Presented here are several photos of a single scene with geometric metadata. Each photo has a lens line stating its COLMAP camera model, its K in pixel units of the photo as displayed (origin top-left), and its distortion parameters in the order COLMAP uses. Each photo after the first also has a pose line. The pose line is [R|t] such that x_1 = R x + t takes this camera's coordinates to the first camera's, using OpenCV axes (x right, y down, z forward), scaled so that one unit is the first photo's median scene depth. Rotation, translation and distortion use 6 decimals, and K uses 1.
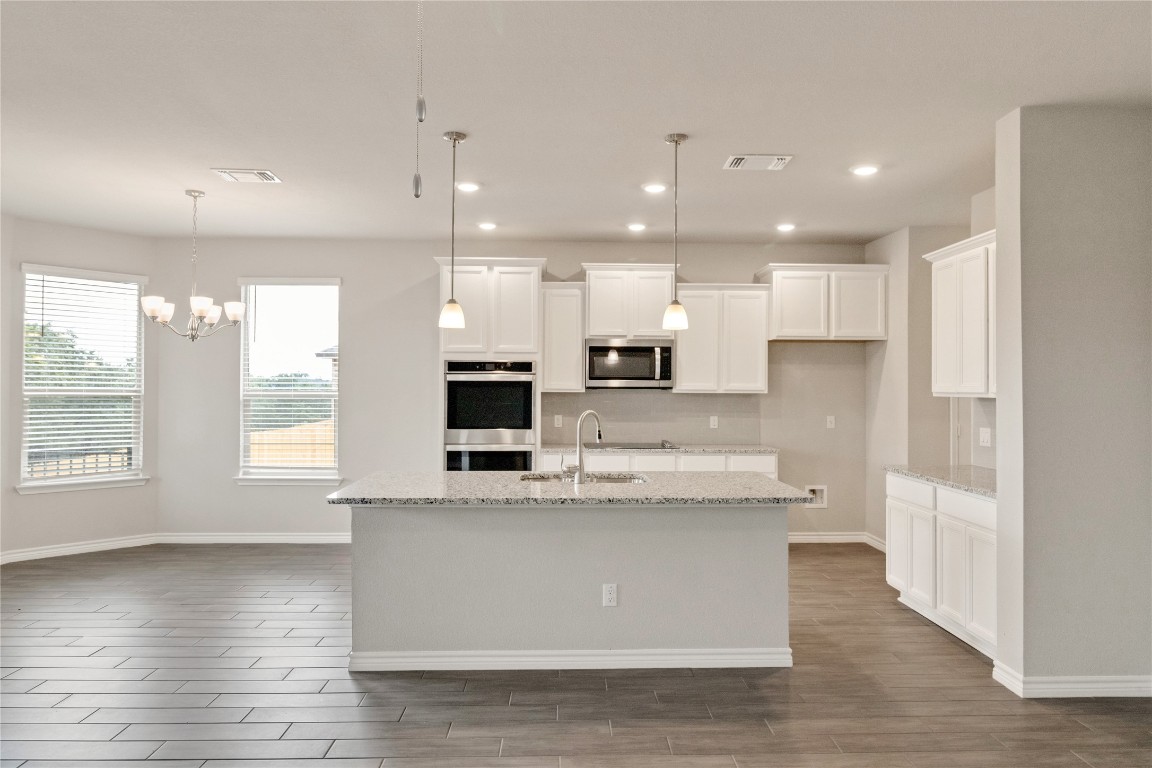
lens RADIAL K [[765.8, 0, 576.0], [0, 765.8, 384.0], [0, 0, 1]] dist [0.005149, -0.000967]
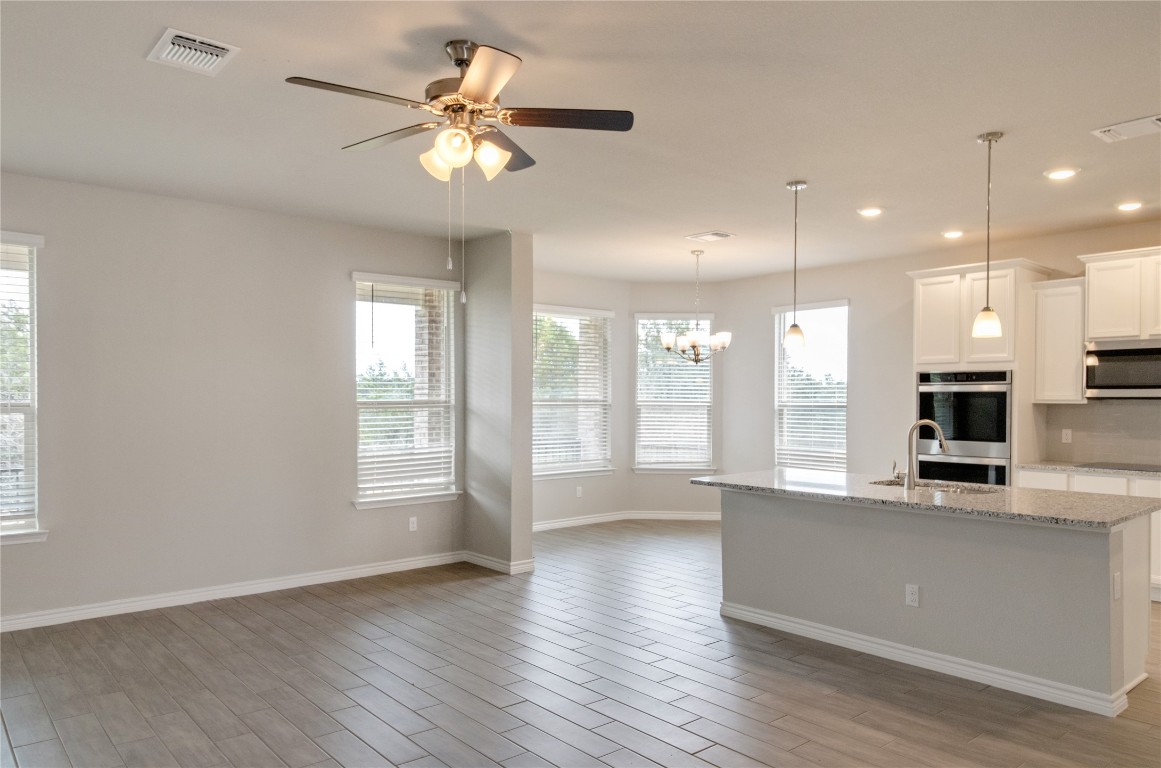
lens RADIAL K [[791.2, 0, 580.5], [0, 791.2, 425.6], [0, 0, 1]] dist [0.001007, 0.001639]
pose [[0.623314, 0.023788, -0.781610, 0.381208], [0.004714, 0.999405, 0.034176, 0.002421], [0.781958, -0.024987, 0.622831, -0.015486]]
